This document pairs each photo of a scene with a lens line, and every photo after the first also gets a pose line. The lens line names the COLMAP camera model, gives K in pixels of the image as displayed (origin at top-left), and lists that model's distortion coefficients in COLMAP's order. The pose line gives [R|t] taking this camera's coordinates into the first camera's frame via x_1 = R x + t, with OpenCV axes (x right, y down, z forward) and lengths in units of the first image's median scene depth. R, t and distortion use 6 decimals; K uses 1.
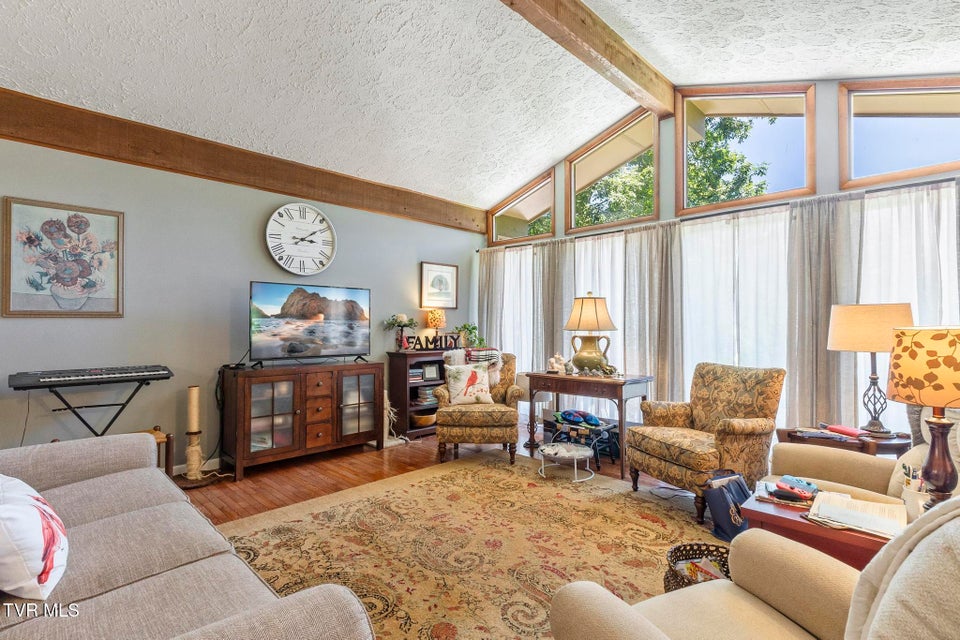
lens RADIAL K [[460.6, 0, 477.9], [0, 460.6, 320.1], [0, 0, 1]] dist [0.001087, 0.000480]
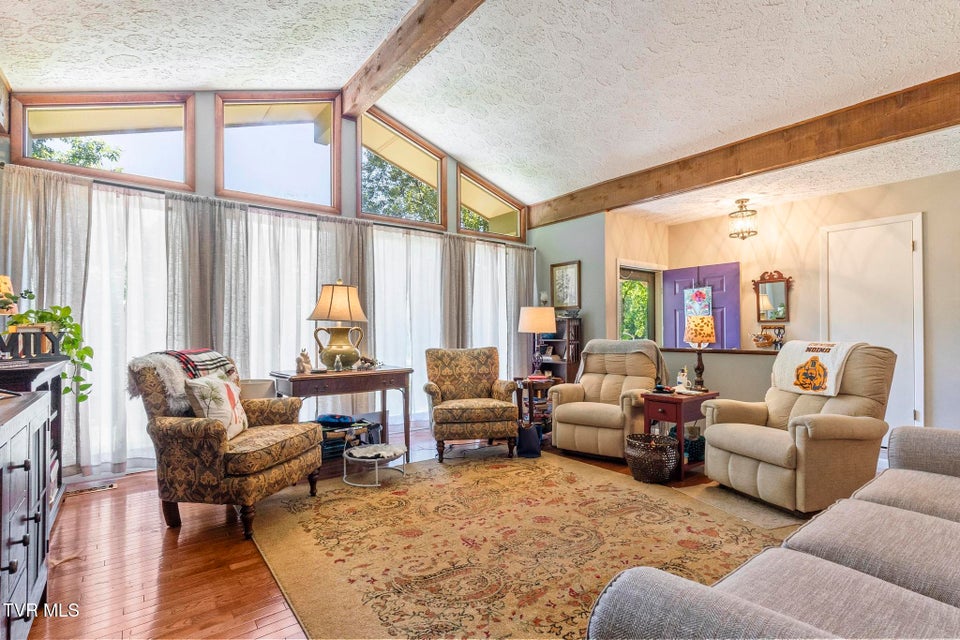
lens RADIAL K [[460.6, 0, 478.5], [0, 460.6, 327.1], [0, 0, 1]] dist [0.001087, 0.000480]
pose [[0.132551, 0.008500, 0.991140, -0.806274], [-0.009602, 0.999927, -0.007291, 0.047978], [-0.991130, -0.008550, 0.132623, 0.797321]]
